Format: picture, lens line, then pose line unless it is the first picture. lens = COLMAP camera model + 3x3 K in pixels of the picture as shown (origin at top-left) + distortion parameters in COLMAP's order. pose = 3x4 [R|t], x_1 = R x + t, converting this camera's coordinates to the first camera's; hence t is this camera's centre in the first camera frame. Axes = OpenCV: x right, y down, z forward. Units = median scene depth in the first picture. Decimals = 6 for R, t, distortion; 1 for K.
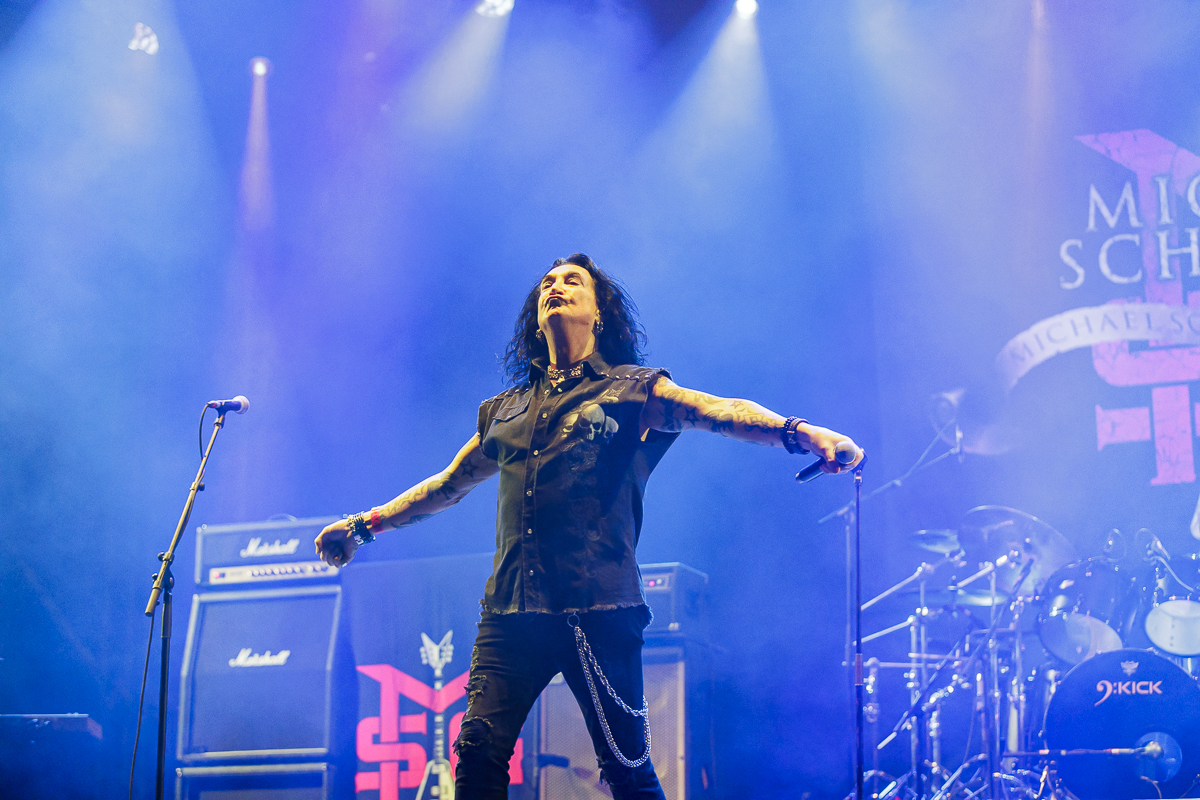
lens RADIAL K [[2560.1, 0, 600.0], [0, 2560.1, 400.0], [0, 0, 1]] dist [0.037885, -0.299274]
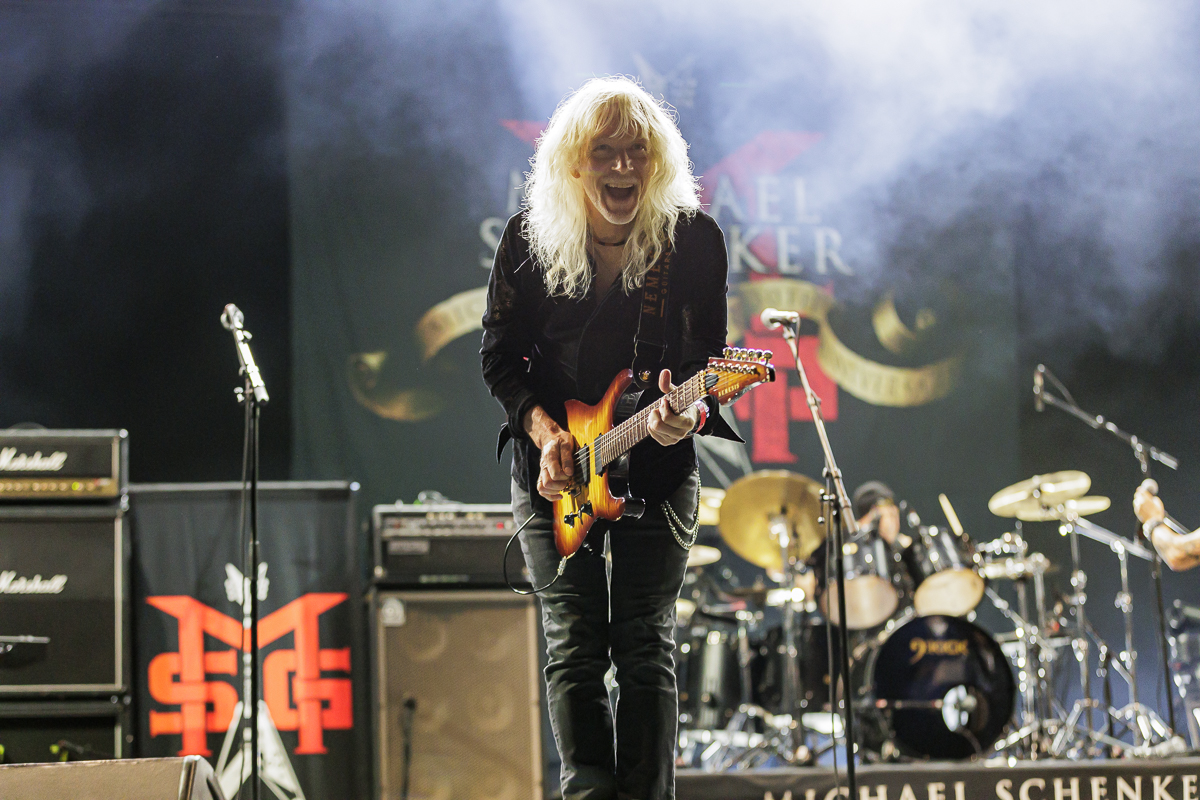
lens RADIAL K [[2560.1, 0, 600.0], [0, 2560.1, 400.0], [0, 0, 1]] dist [0.037885, -0.299274]
pose [[0.817936, 0.087290, 0.568648, -0.494107], [-0.090350, 0.995647, -0.022877, 0.040806], [-0.568170, -0.032666, 0.822263, 0.164330]]
